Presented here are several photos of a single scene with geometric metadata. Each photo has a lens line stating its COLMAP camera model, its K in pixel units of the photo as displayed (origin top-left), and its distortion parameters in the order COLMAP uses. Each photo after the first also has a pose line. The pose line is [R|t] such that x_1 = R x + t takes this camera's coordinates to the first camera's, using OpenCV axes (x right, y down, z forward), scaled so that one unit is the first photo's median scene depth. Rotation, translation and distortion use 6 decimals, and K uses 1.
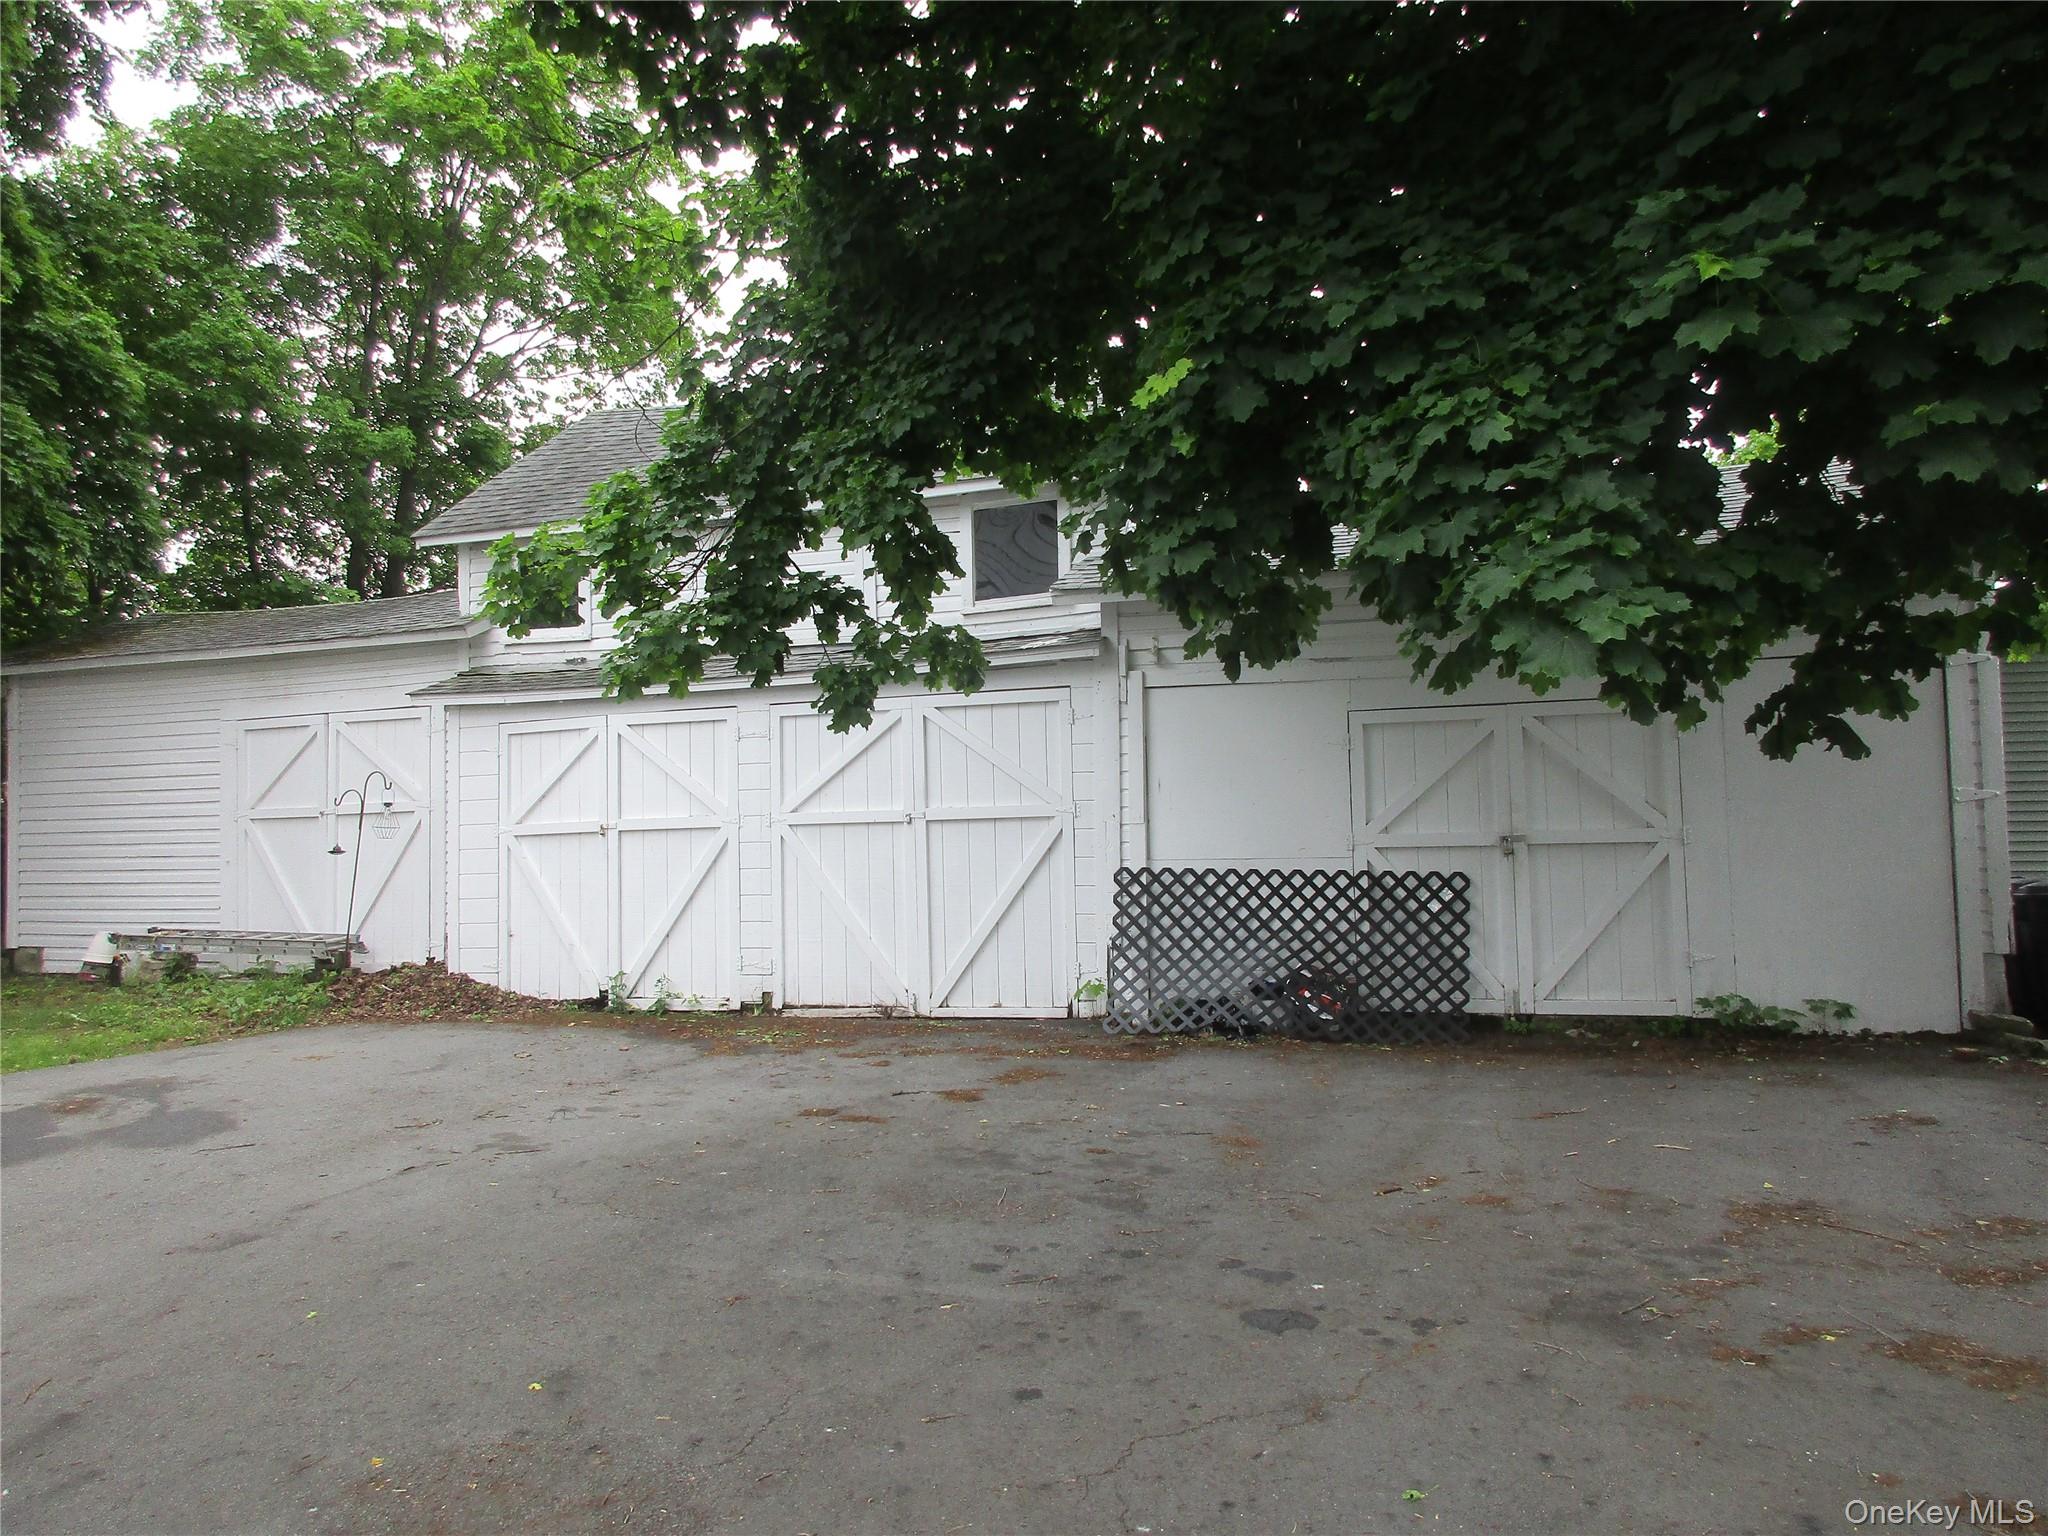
lens RADIAL K [[1612.2, 0, 1012.6], [0, 1612.2, 755.7], [0, 0, 1]] dist [0.002444, -0.013339]
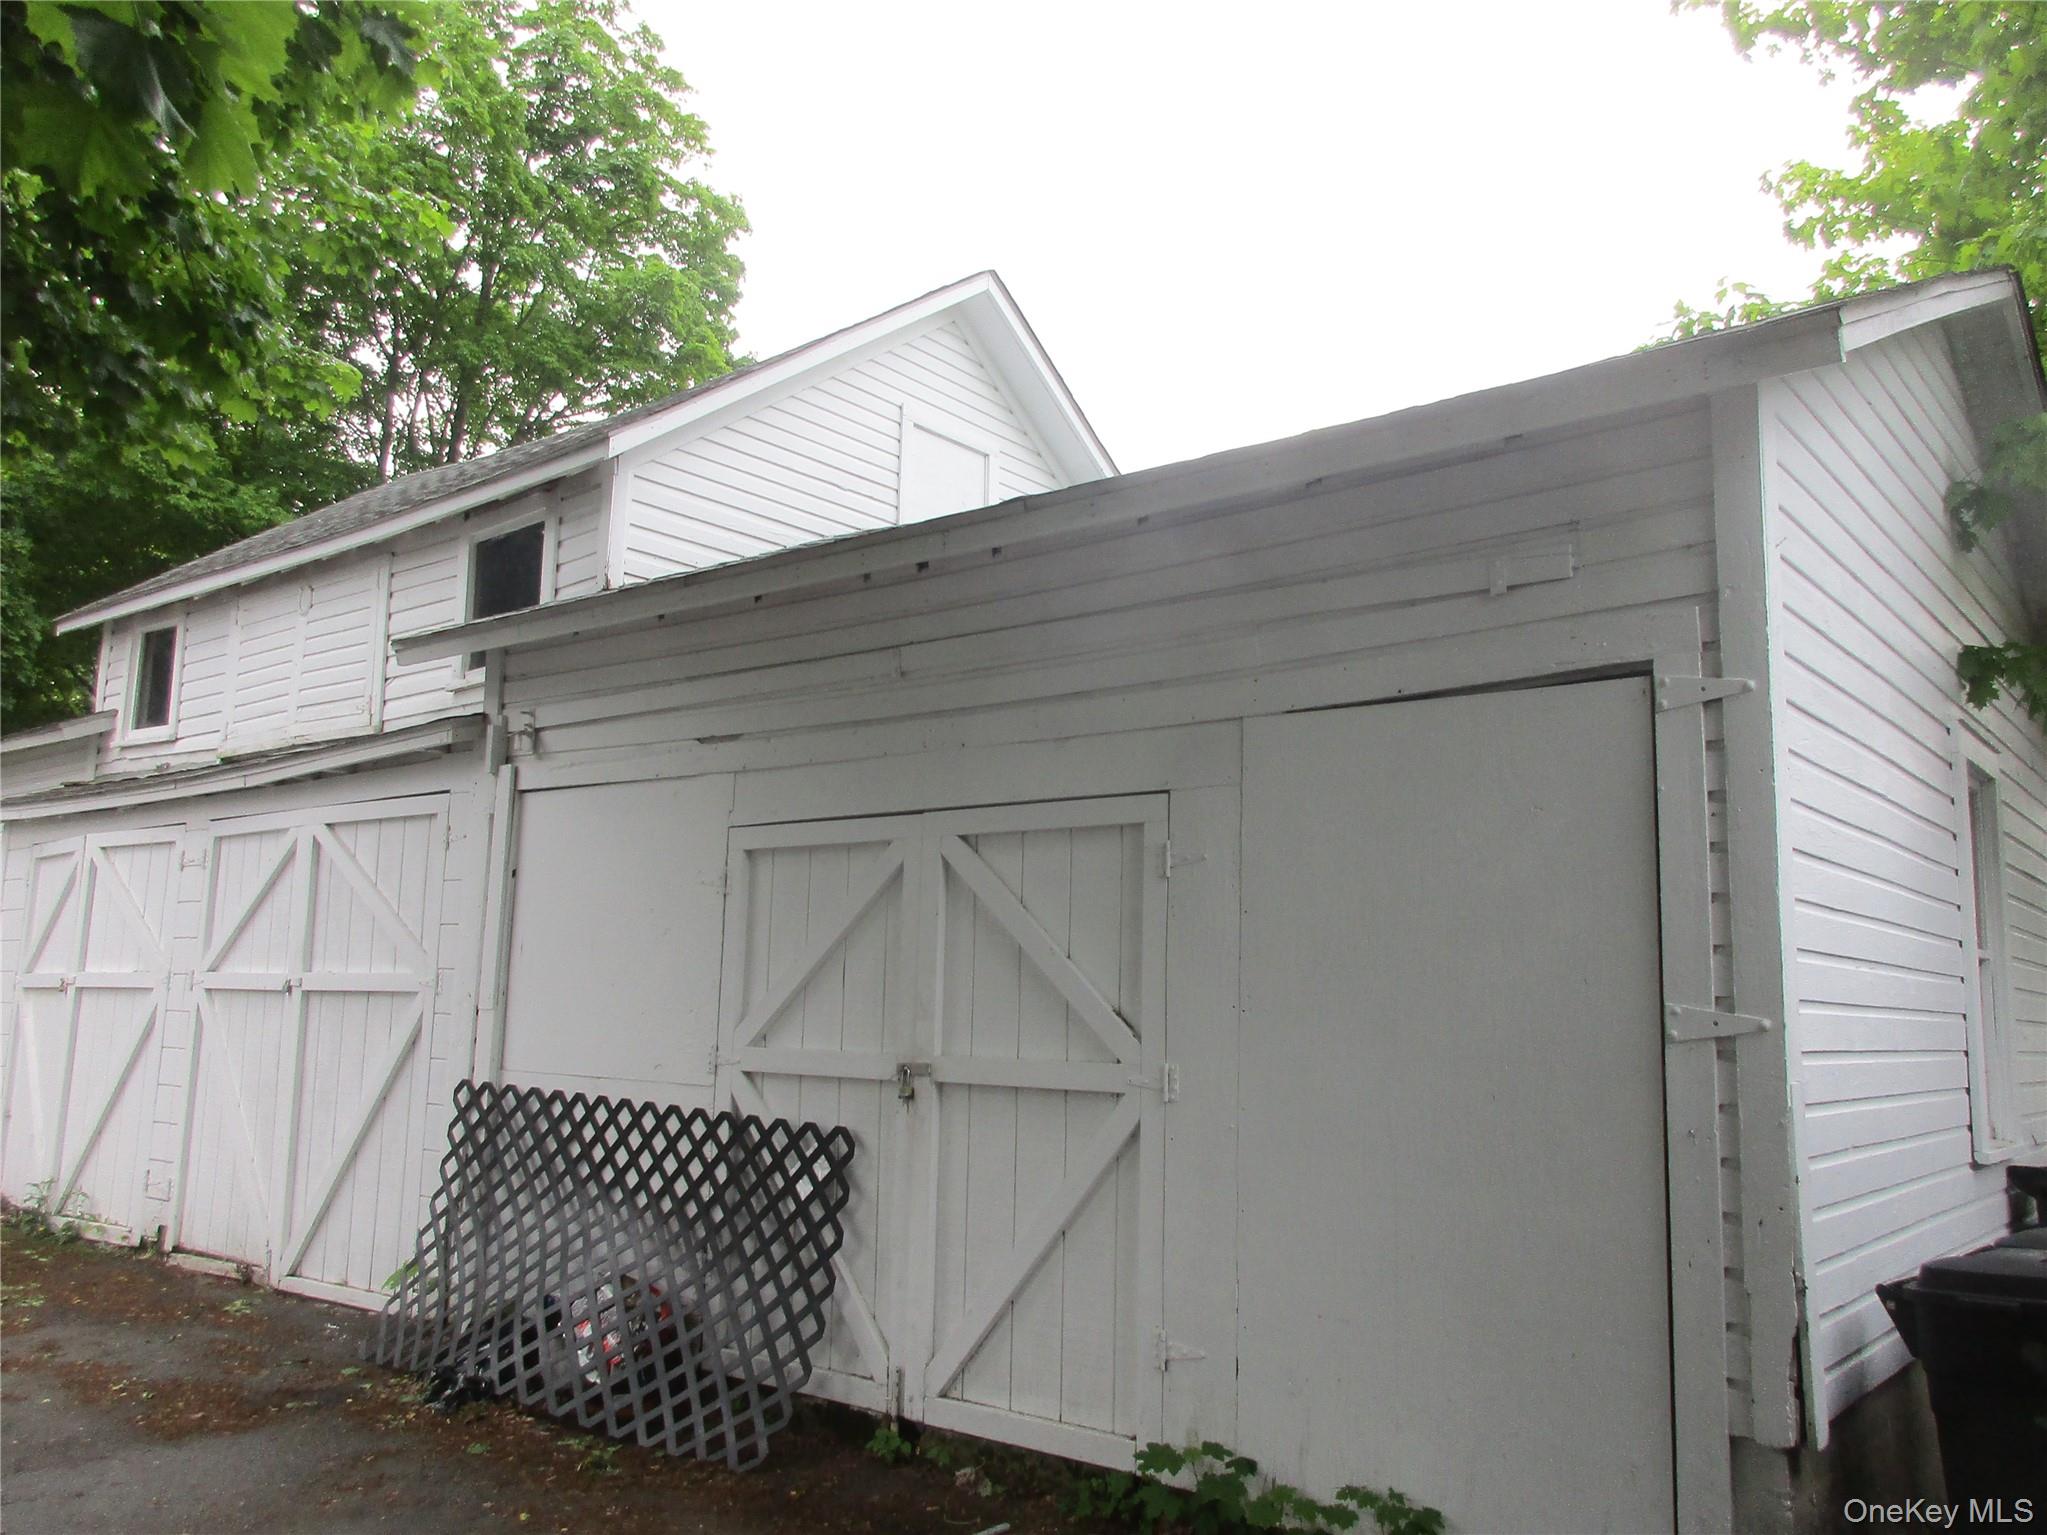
lens RADIAL K [[1611.4, 0, 1028.0], [0, 1611.4, 771.4], [0, 0, 1]] dist [0.002444, -0.013339]
pose [[0.948122, -0.005829, -0.317852, 0.495657], [-0.022225, 0.996170, -0.084563, -0.001314], [0.317128, 0.087240, 0.944362, 0.495315]]
